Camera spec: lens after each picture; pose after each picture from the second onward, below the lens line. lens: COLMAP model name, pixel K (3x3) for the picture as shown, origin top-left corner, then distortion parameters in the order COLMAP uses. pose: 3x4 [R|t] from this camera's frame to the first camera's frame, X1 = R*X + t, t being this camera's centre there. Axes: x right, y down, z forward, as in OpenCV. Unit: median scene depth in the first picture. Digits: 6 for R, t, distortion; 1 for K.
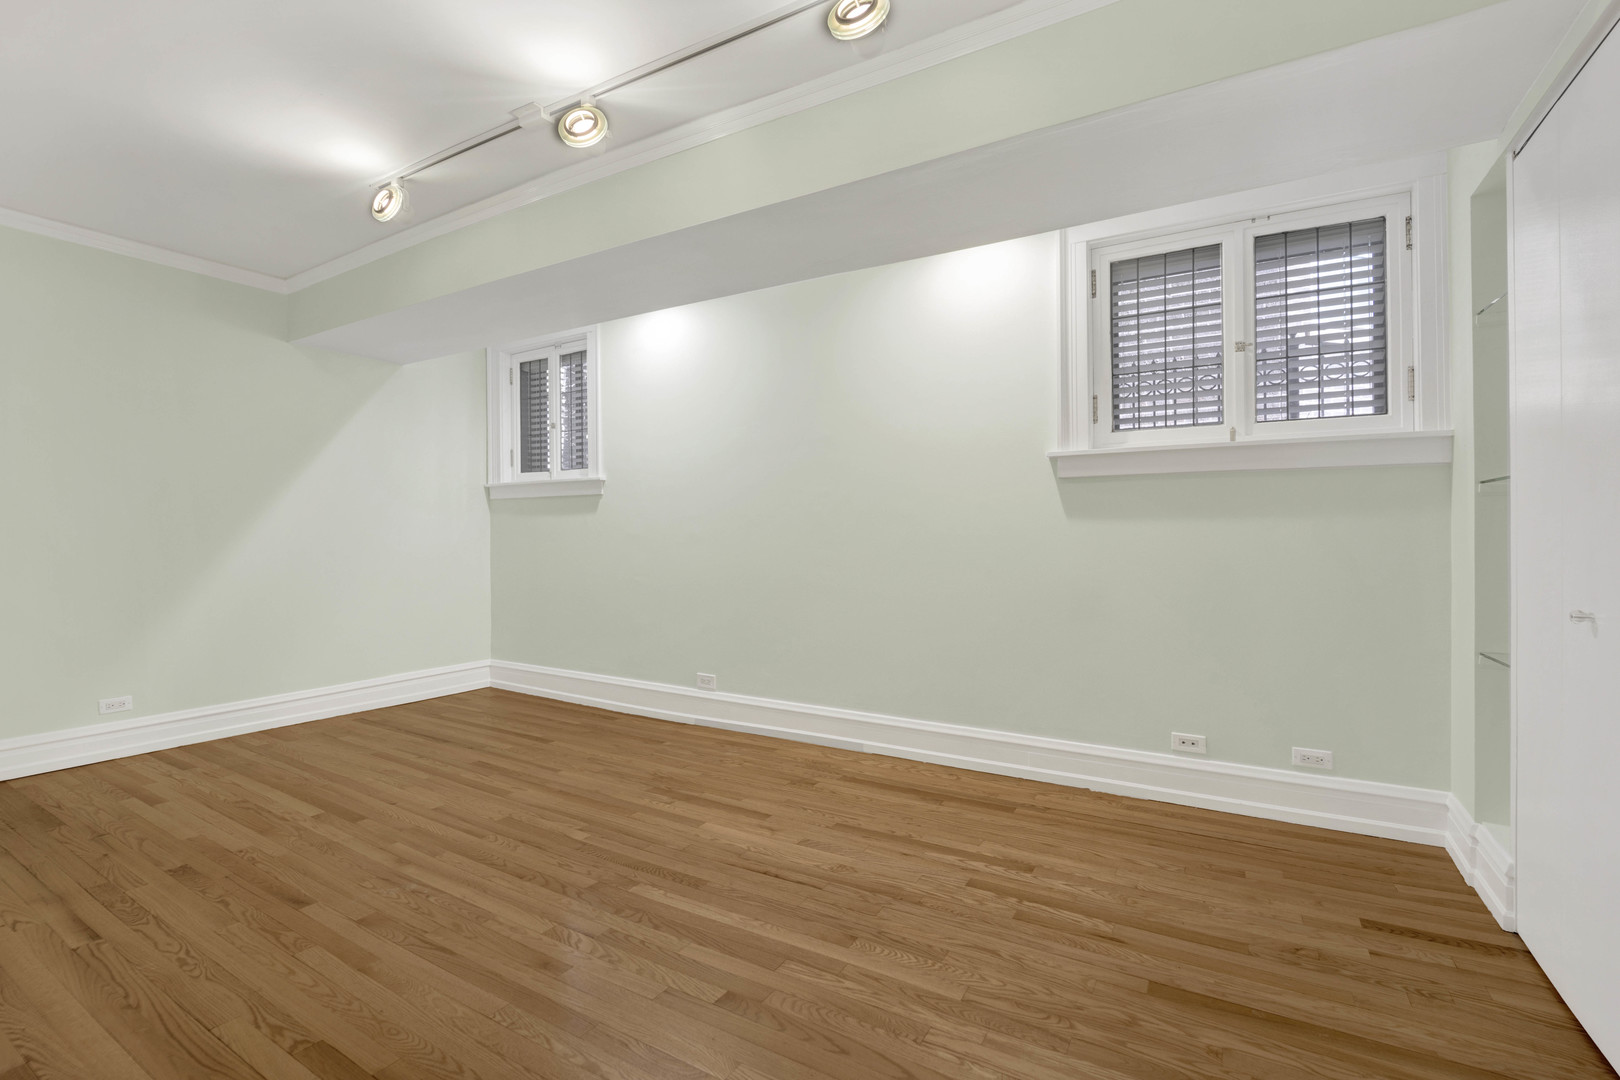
lens RADIAL K [[627.5, 0, 810.0], [0, 627.5, 540.0], [0, 0, 1]] dist [-0.002186, -0.000529]
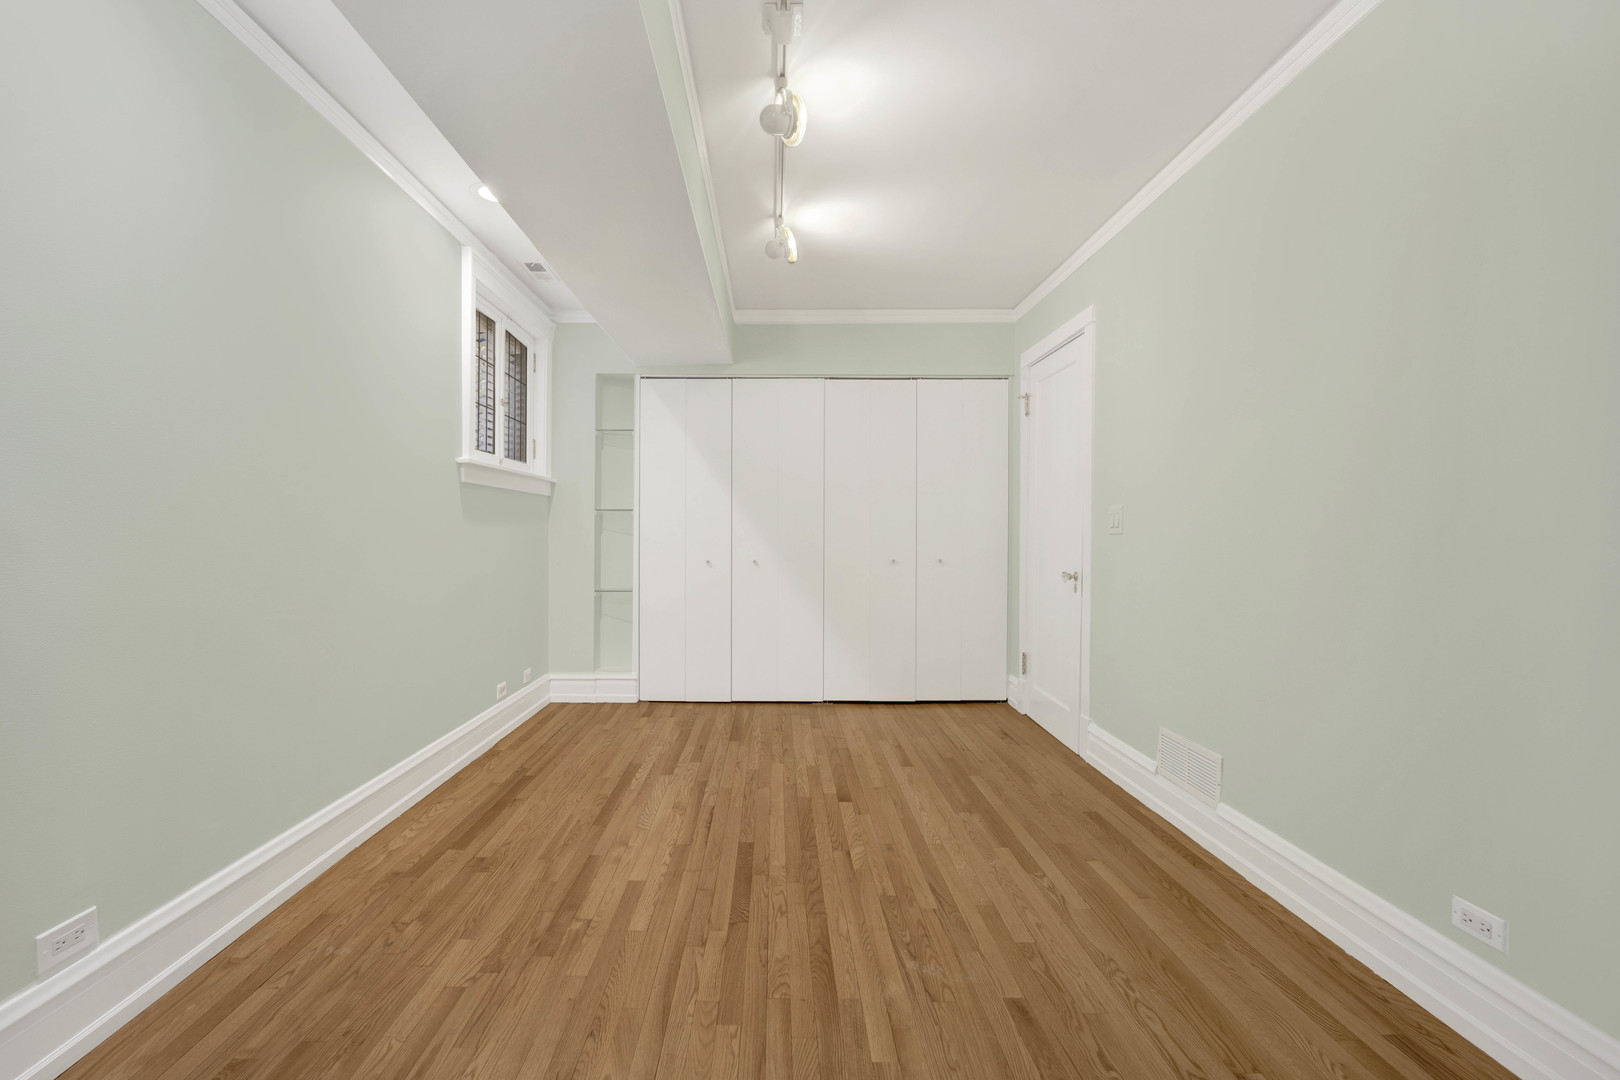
lens RADIAL K [[696.2, 0, 808.8], [0, 696.2, 553.1], [0, 0, 1]] dist [-0.022383, -0.000433]
pose [[-0.487754, -0.019683, 0.872759, -1.261793], [0.012686, 0.999480, 0.029631, -0.004892], [-0.872889, 0.025525, -0.487251, 1.449764]]
